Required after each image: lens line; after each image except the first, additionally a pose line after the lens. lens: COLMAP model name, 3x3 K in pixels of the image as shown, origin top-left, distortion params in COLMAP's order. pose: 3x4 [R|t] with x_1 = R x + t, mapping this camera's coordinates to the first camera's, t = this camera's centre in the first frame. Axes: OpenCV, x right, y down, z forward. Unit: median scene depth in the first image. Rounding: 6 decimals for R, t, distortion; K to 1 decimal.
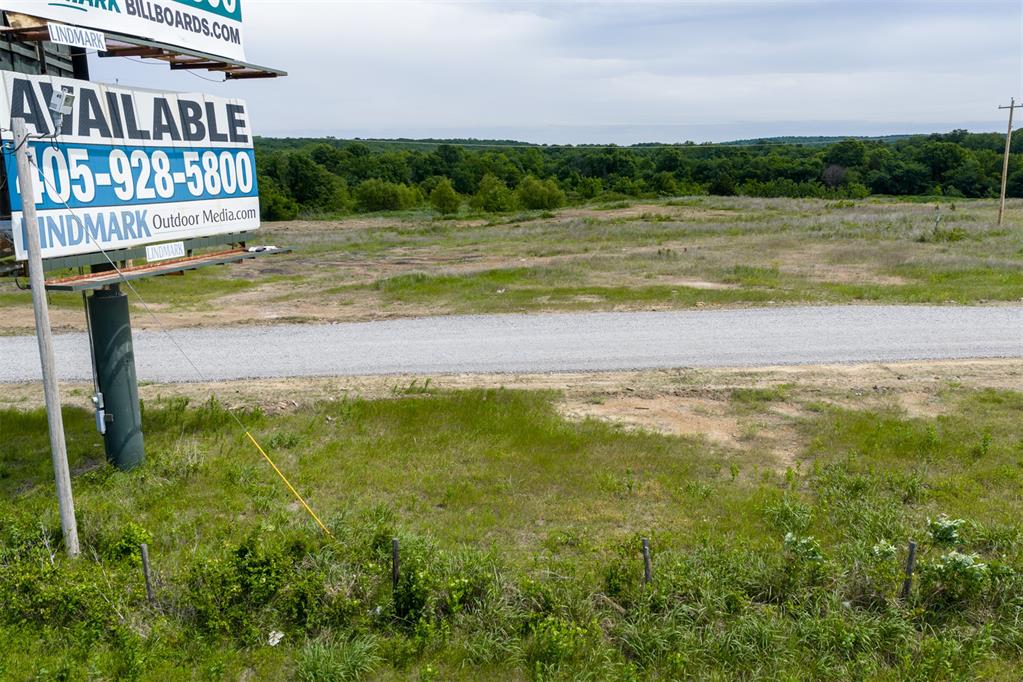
lens RADIAL K [[844.3, 0, 515.6], [0, 844.3, 344.5], [0, 0, 1]] dist [0.016842, -0.026590]
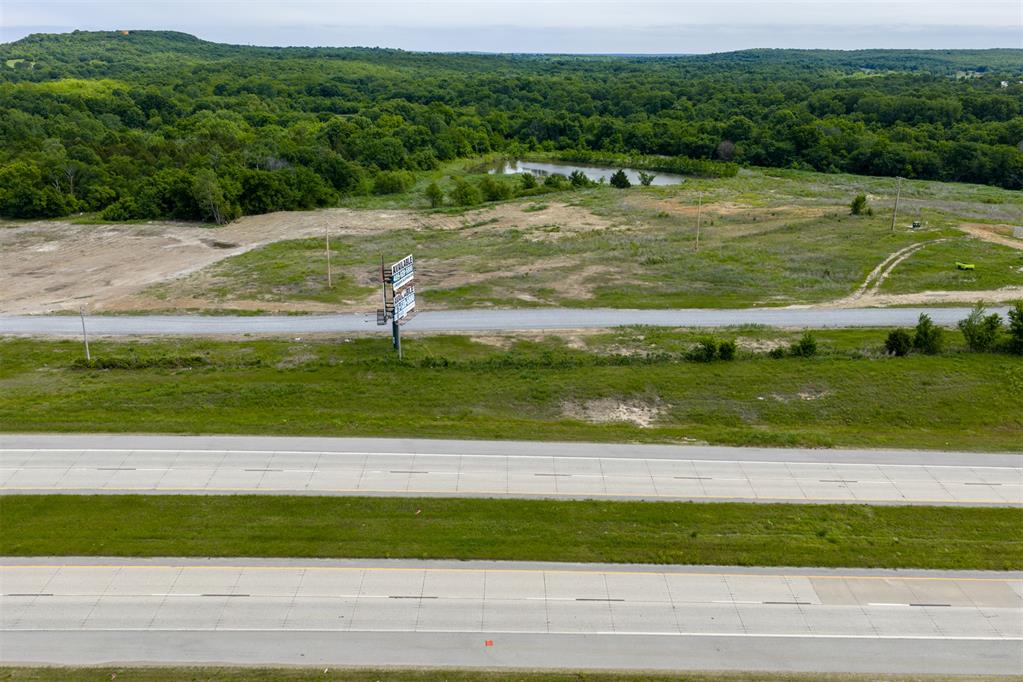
lens RADIAL K [[844.3, 0, 511.8], [0, 844.3, 343.4], [0, 0, 1]] dist [0.016842, -0.026590]
pose [[0.999711, 0.007186, 0.022952, 0.176119], [-0.009611, 0.994174, 0.107358, -0.432234], [-0.022046, -0.107547, 0.993956, -3.924936]]
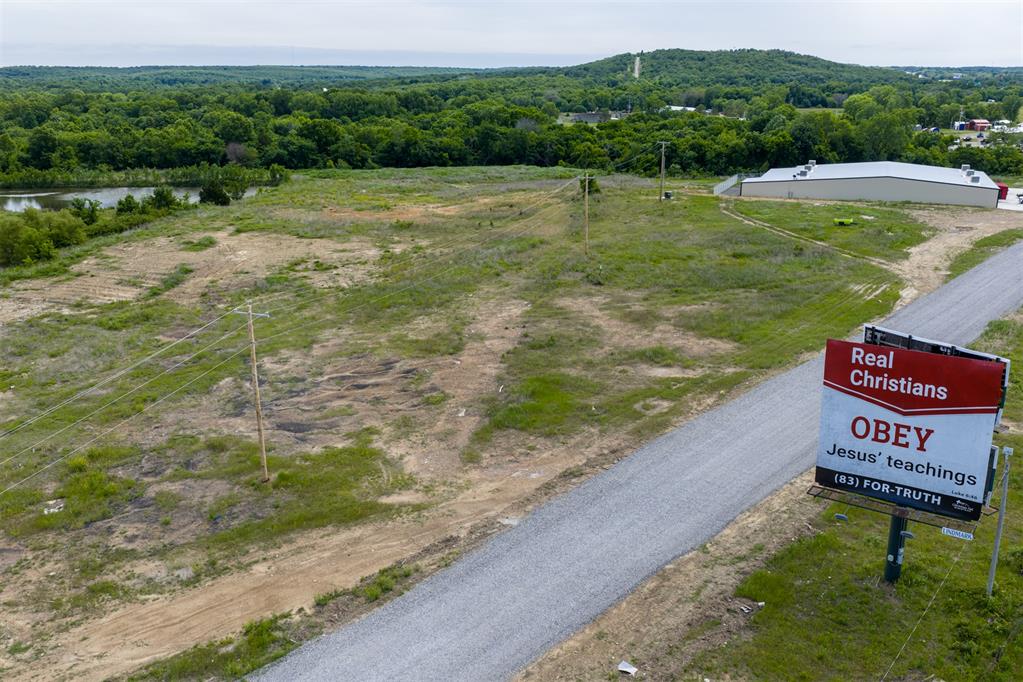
lens RADIAL K [[844.3, 0, 510.7], [0, 844.3, 346.7], [0, 0, 1]] dist [0.016842, -0.026590]
pose [[0.687187, -0.218516, 0.692838, -2.056953], [0.160329, 0.975793, 0.148737, -0.756739], [-0.708568, 0.008872, 0.705587, 0.085584]]
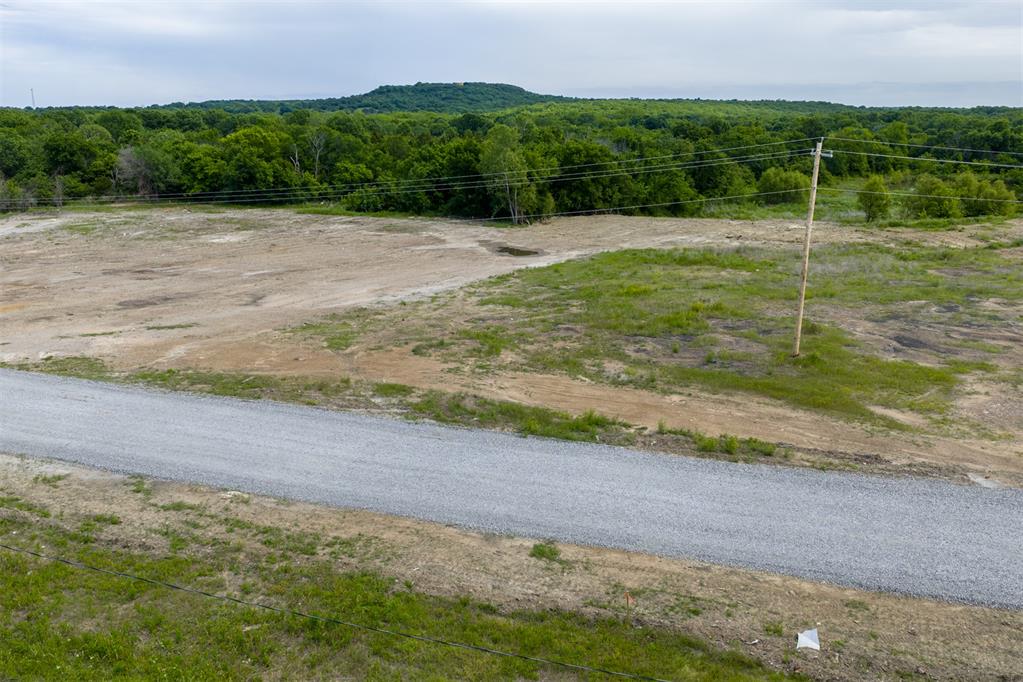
lens RADIAL K [[844.3, 0, 515.7], [0, 844.3, 344.7], [0, 0, 1]] dist [0.016842, -0.026590]
pose [[0.946722, 0.093335, -0.308230, -1.010630], [-0.078859, 0.995131, 0.059121, -0.259018], [0.312248, -0.031665, 0.949473, 0.082870]]
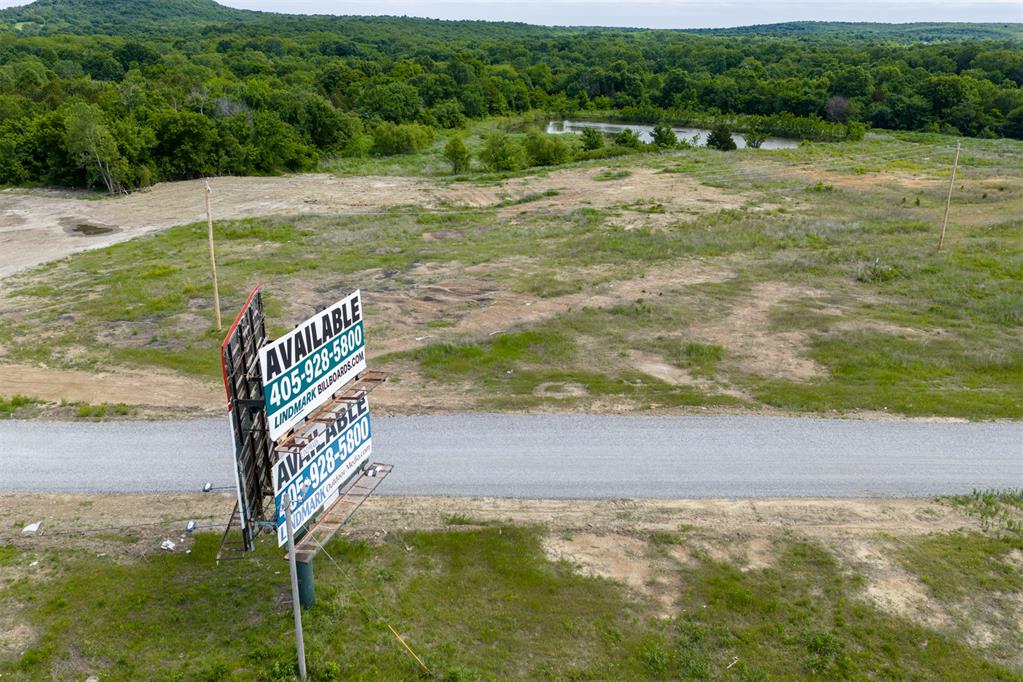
lens RADIAL K [[844.3, 0, 514.3], [0, 844.3, 341.3], [0, 0, 1]] dist [0.016842, -0.026590]
pose [[0.999721, 0.023321, -0.003793, -0.012426], [-0.022622, 0.991097, 0.131209, -0.521388], [0.006819, -0.131087, 0.991347, -0.576329]]
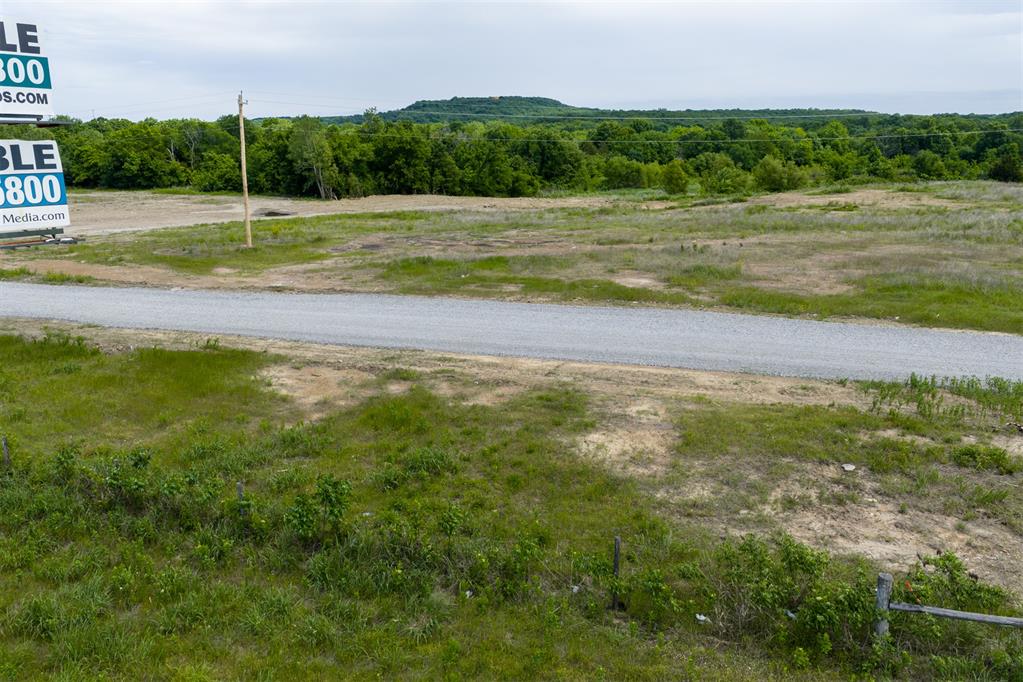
lens RADIAL K [[844.3, 0, 514.1], [0, 844.3, 347.8], [0, 0, 1]] dist [0.016842, -0.026590]
pose [[0.925113, 0.092223, -0.368322, 0.871115], [-0.078852, 0.995569, 0.051224, -0.054379], [0.371414, -0.018345, 0.928286, -0.083527]]
